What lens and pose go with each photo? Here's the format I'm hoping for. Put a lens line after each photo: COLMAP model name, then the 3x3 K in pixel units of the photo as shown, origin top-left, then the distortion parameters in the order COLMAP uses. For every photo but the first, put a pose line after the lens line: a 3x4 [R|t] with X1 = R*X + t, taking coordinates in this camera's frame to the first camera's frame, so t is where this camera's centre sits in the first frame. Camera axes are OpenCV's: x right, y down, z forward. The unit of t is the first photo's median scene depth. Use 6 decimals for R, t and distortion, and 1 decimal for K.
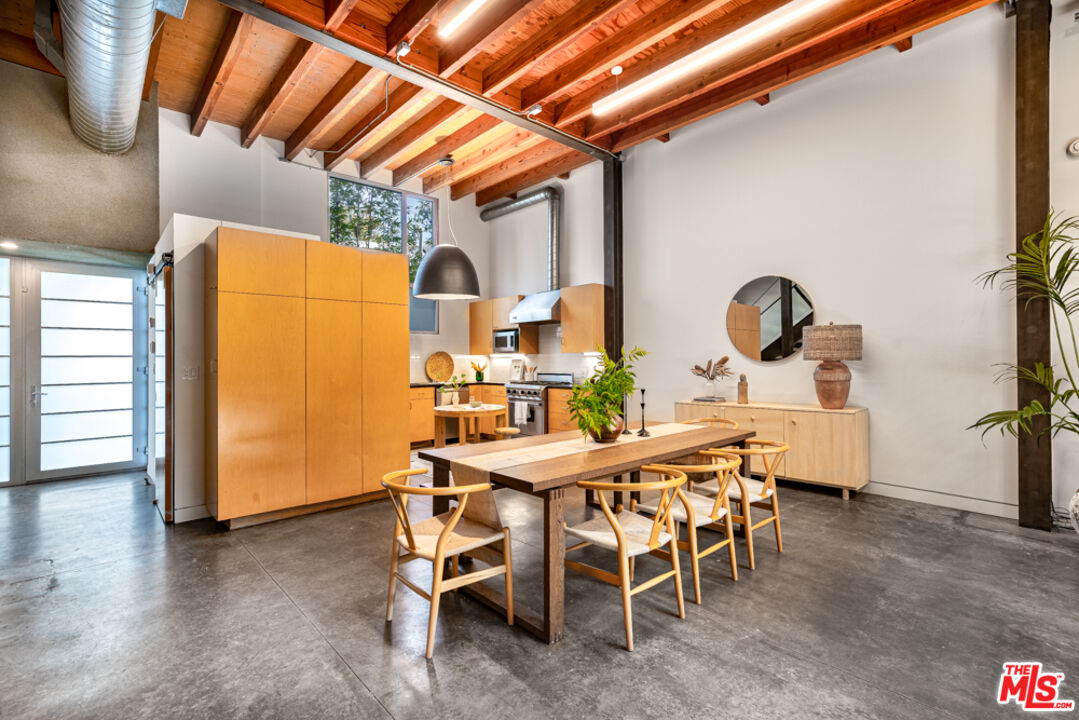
lens RADIAL K [[495.8, 0, 538.7], [0, 495.8, 358.3], [0, 0, 1]] dist [-0.003228, 0.000223]
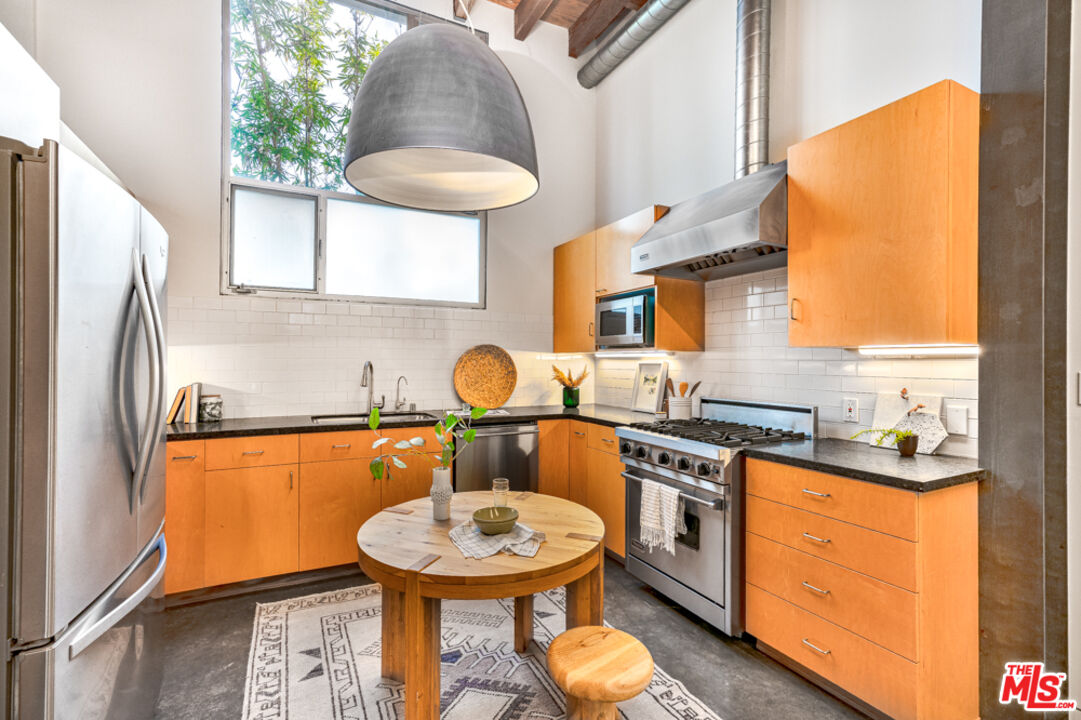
lens RADIAL K [[496.7, 0, 540.3], [0, 496.7, 359.1], [0, 0, 1]] dist [-0.003228, 0.000223]
pose [[0.964229, 0.008242, -0.264944, -0.021793], [-0.007684, 0.999966, 0.003140, -0.002621], [0.264961, -0.000992, 0.964259, 0.577249]]
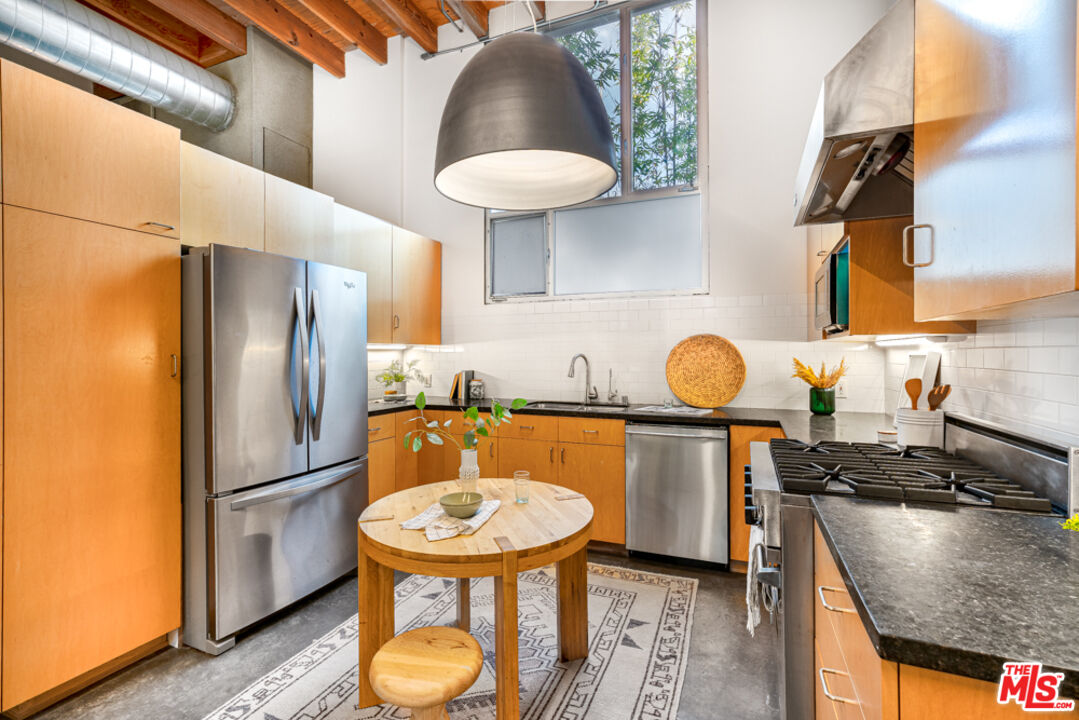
lens RADIAL K [[495.8, 0, 520.6], [0, 495.8, 349.8], [0, 0, 1]] dist [-0.003228, 0.000223]
pose [[0.403099, -0.002663, -0.915153, 0.130736], [0.006159, 0.999981, -0.000197, -0.002265], [0.915136, -0.005557, 0.403107, 0.722845]]
